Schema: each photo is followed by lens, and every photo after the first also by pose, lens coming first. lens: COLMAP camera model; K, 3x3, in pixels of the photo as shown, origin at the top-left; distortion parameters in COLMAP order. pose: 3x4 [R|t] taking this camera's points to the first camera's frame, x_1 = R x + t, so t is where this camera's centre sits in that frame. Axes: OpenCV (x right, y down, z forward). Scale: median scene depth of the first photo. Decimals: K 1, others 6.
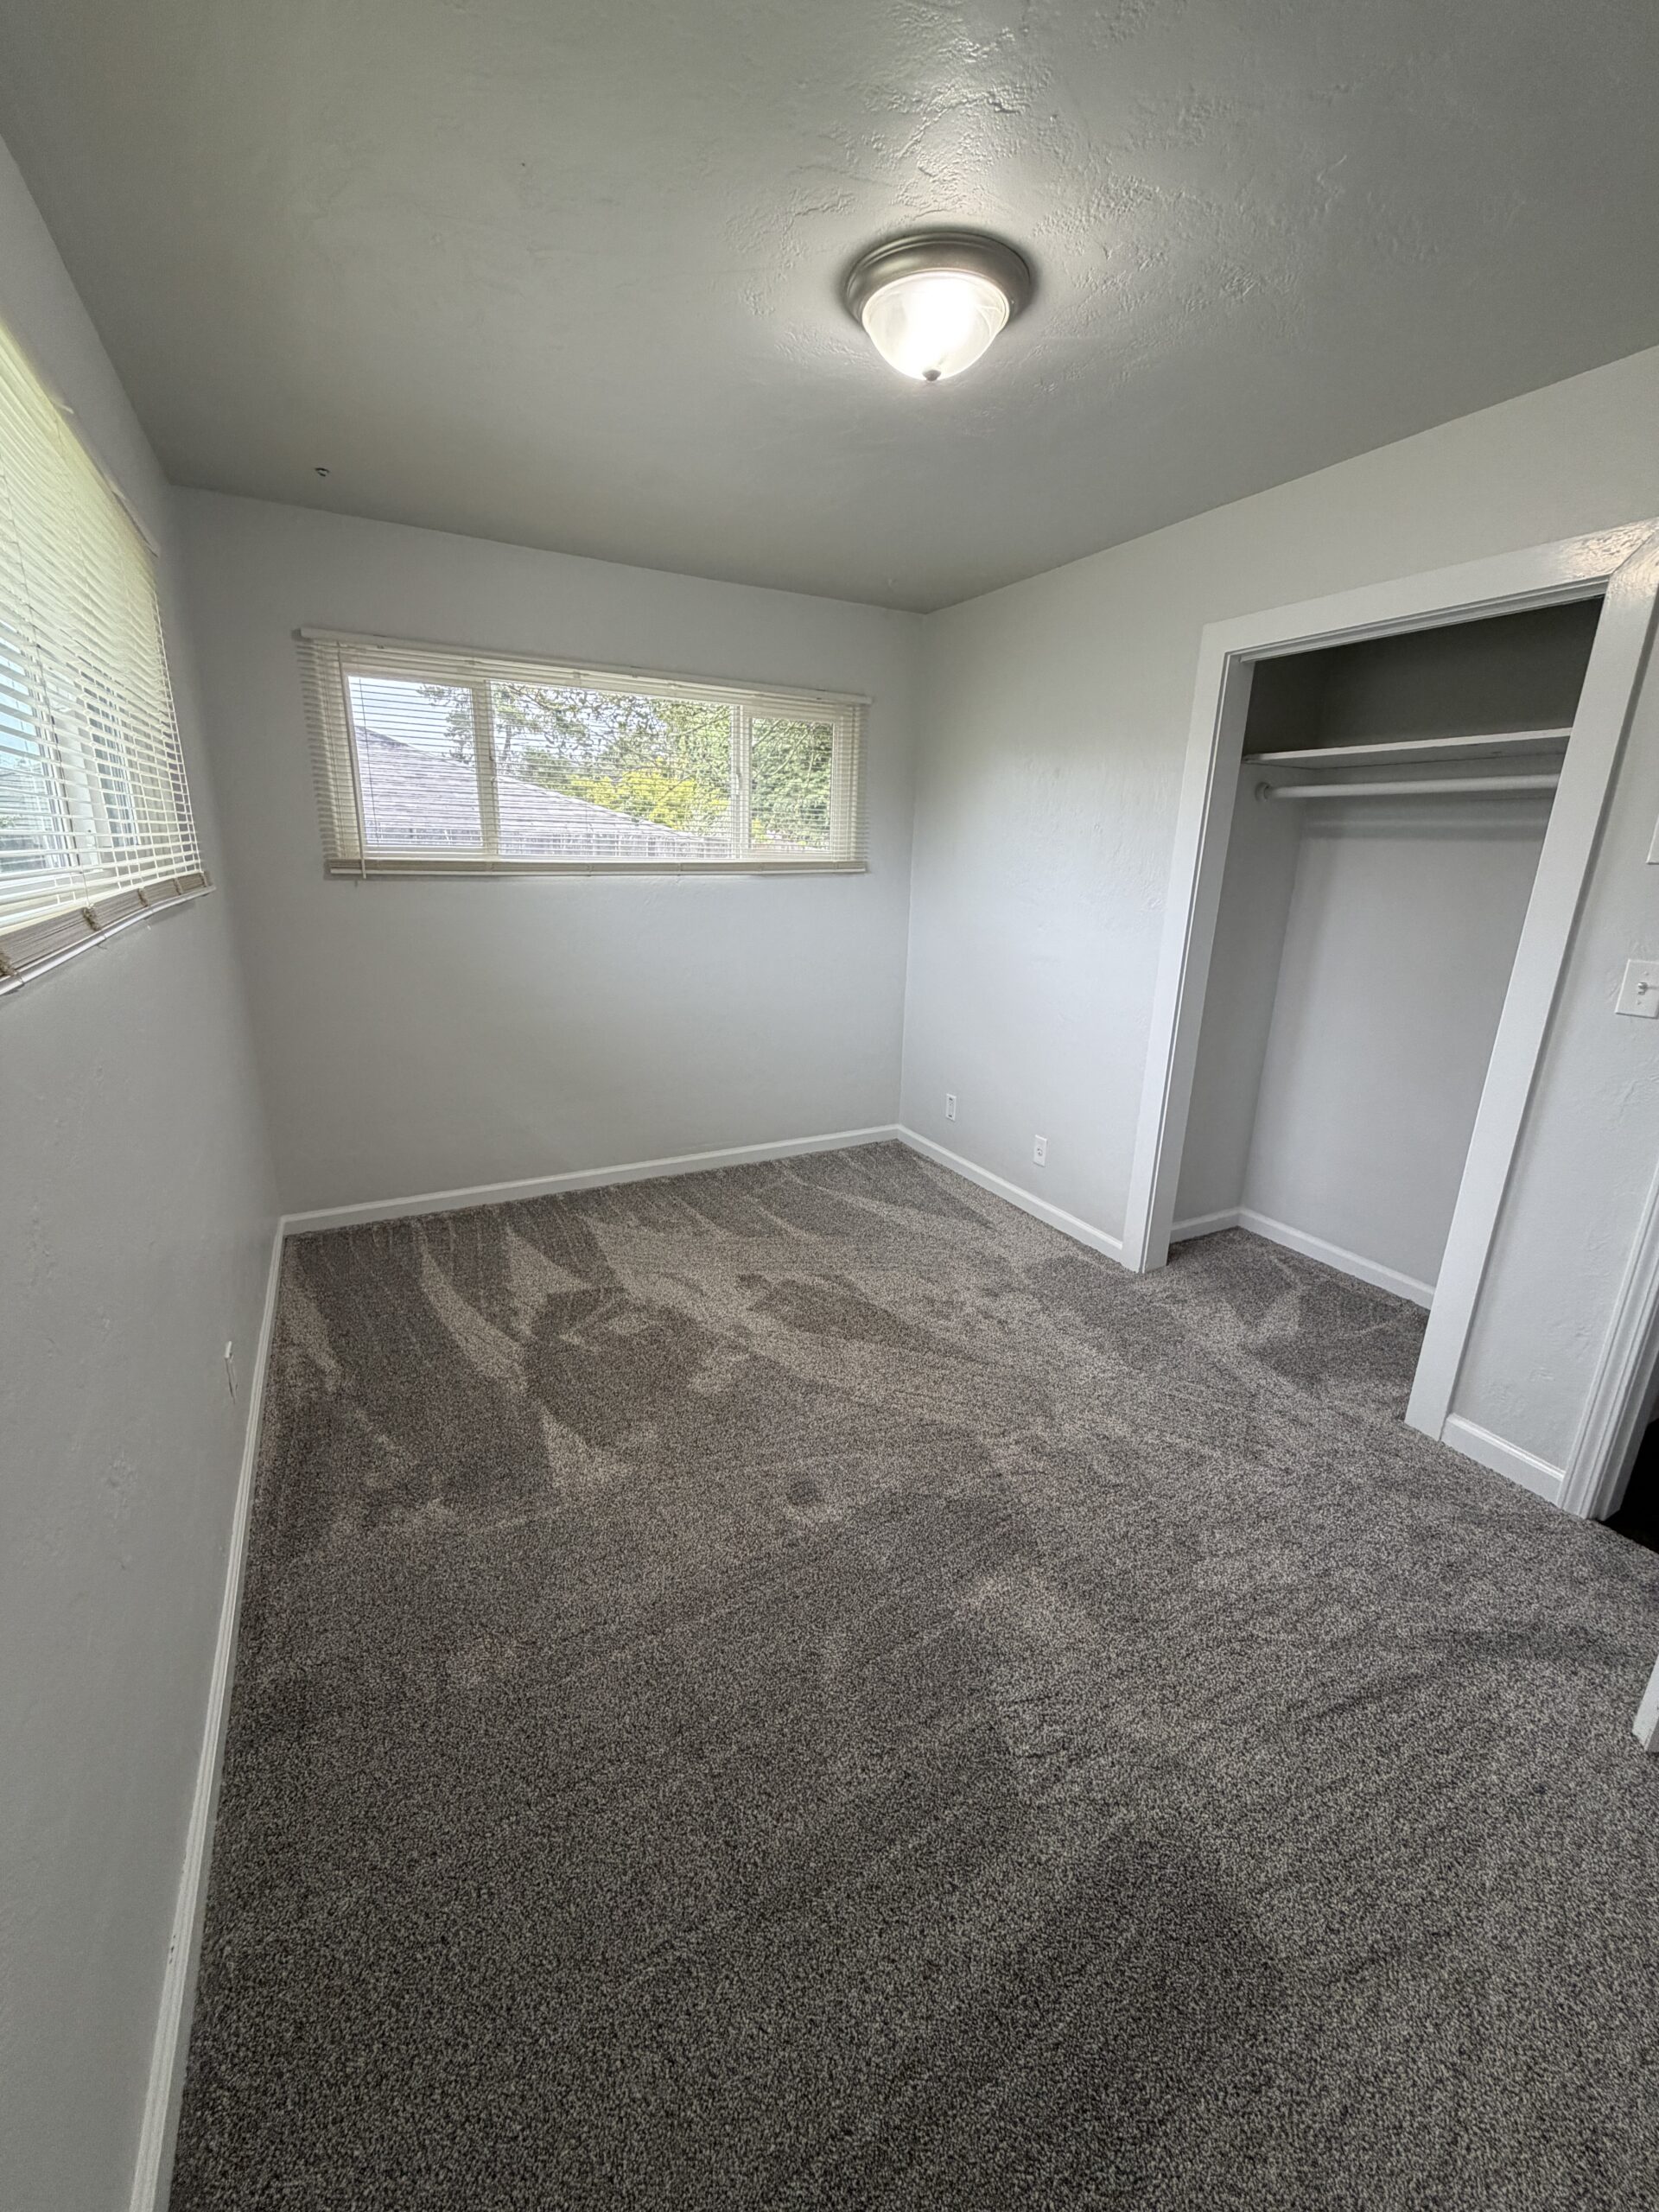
lens RADIAL K [[883.0, 0, 826.5], [0, 883.0, 1097.3], [0, 0, 1]] dist [-0.000308, -0.000250]
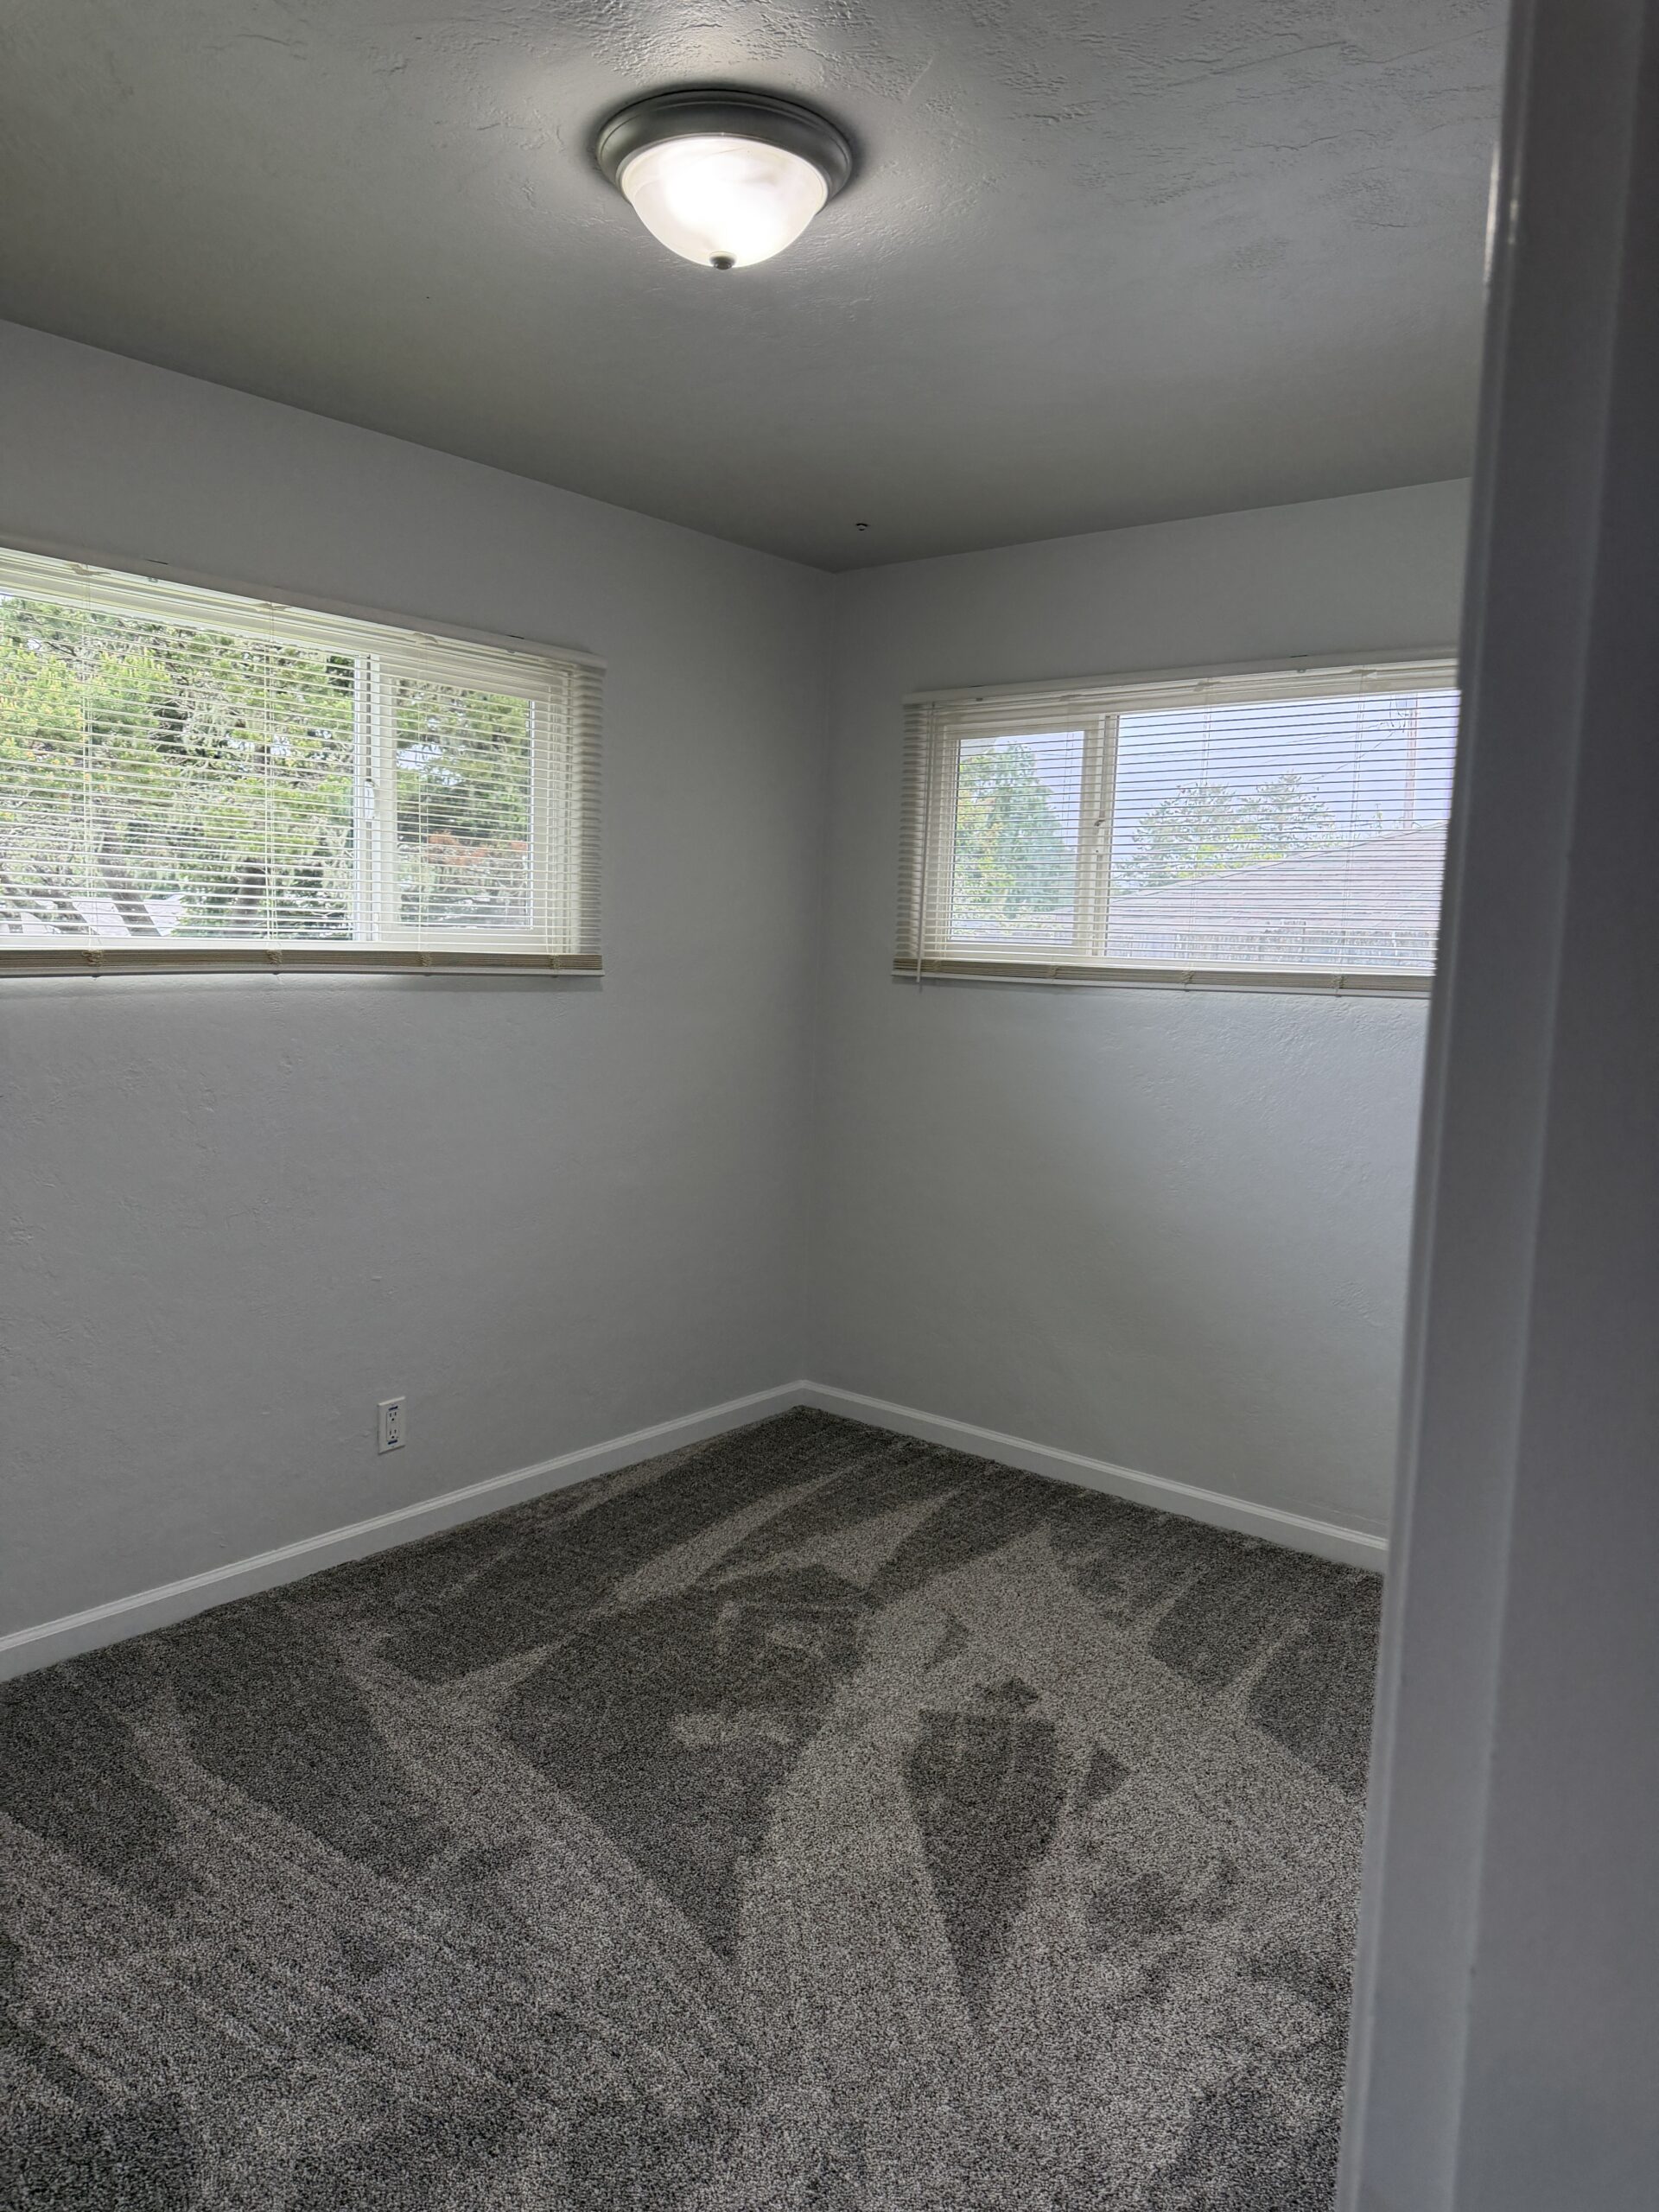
lens RADIAL K [[1550.0, 0, 835.7], [0, 1550.0, 1107.7], [0, 0, 1]] dist [0.036405, -0.049778]
pose [[0.394582, 0.100064, -0.913396, 0.812893], [-0.277462, 0.960625, -0.014624, -0.112612], [0.875968, 0.259203, 0.406809, 0.454647]]
